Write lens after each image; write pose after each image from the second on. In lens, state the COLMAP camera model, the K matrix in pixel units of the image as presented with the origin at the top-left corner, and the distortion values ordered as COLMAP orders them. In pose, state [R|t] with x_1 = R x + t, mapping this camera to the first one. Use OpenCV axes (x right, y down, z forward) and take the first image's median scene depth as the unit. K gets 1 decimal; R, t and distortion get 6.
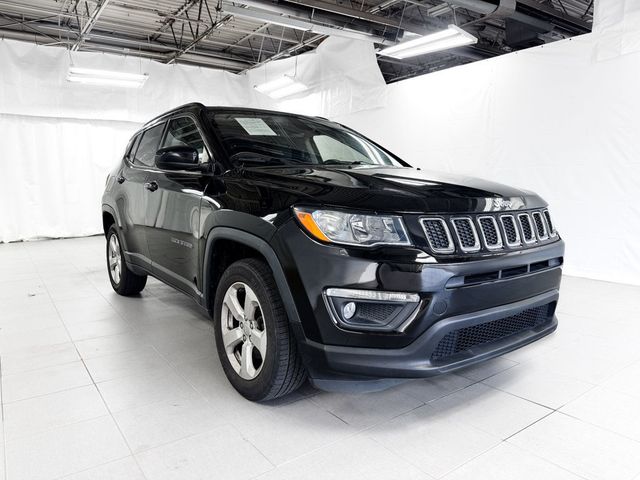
lens RADIAL K [[446.9, 0, 322.1], [0, 446.9, 243.9], [0, 0, 1]] dist [0.011325, -0.024631]
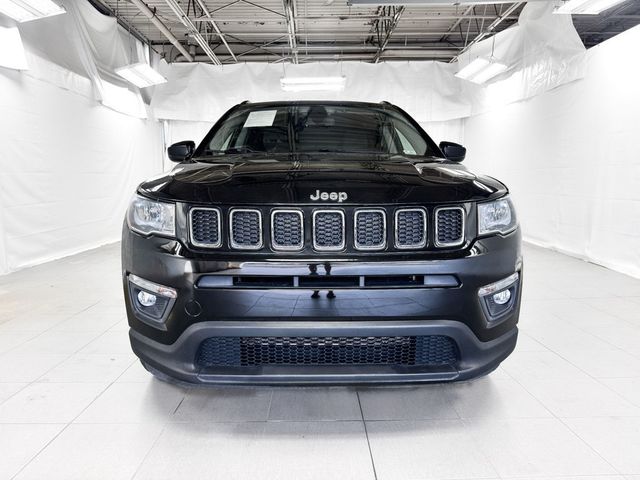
lens RADIAL K [[446.9, 0, 322.1], [0, 446.9, 243.9], [0, 0, 1]] dist [0.011325, -0.024631]
pose [[0.819554, 0.079635, -0.567441, 0.200066], [-0.074445, 0.996700, 0.032357, -0.006523], [0.568145, 0.015725, 0.822778, 0.084569]]
